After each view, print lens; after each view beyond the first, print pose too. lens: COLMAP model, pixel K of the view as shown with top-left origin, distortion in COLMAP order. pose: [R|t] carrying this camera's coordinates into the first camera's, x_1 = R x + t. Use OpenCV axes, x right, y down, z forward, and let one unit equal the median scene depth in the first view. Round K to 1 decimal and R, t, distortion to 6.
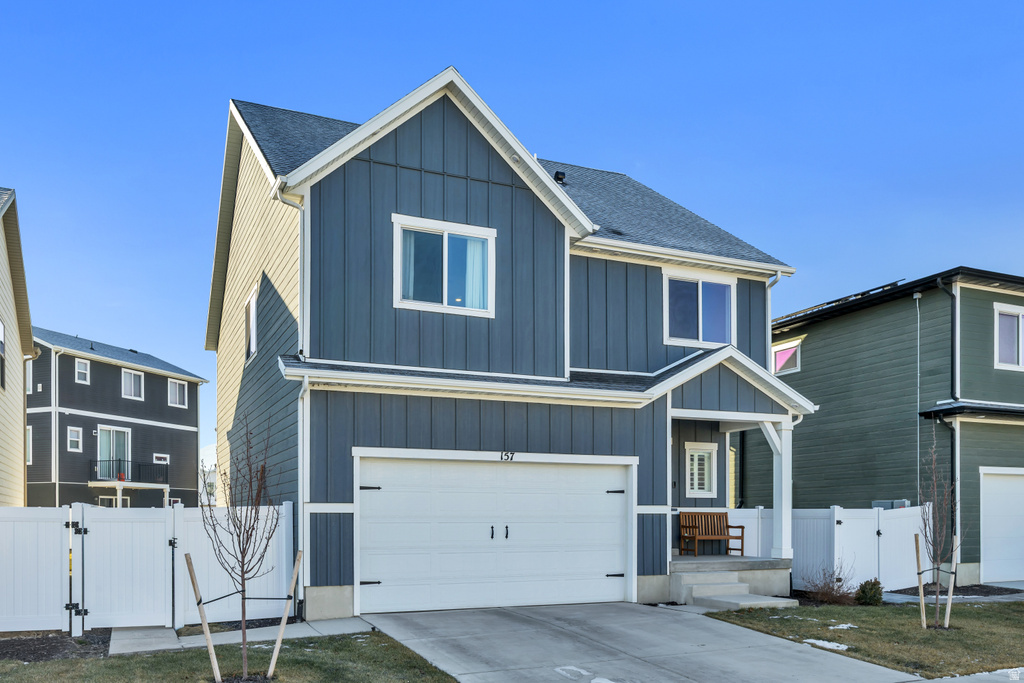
lens RADIAL K [[856.3, 0, 512.3], [0, 856.3, 375.2], [0, 0, 1]] dist [0.000655, -0.003670]
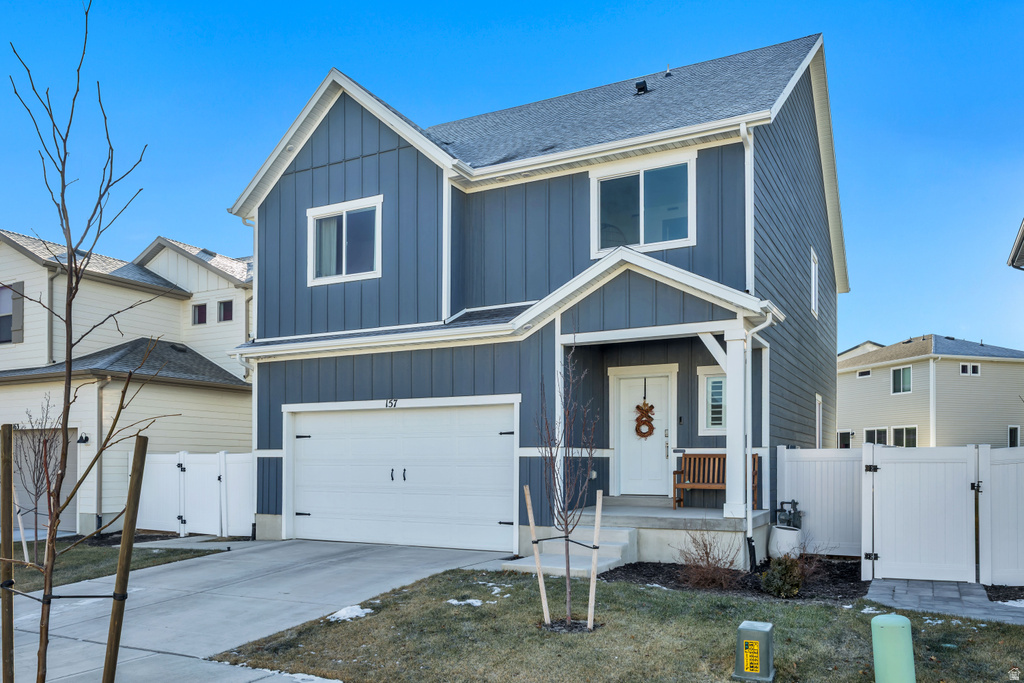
lens RADIAL K [[774.2, 0, 512.0], [0, 774.2, 341.5], [0, 0, 1]] dist [0.004862, 0.004386]
pose [[0.605652, -0.121184, -0.786448, 0.826024], [0.129673, 0.990155, -0.052710, 0.085958], [0.785092, -0.070057, 0.615404, 0.513925]]
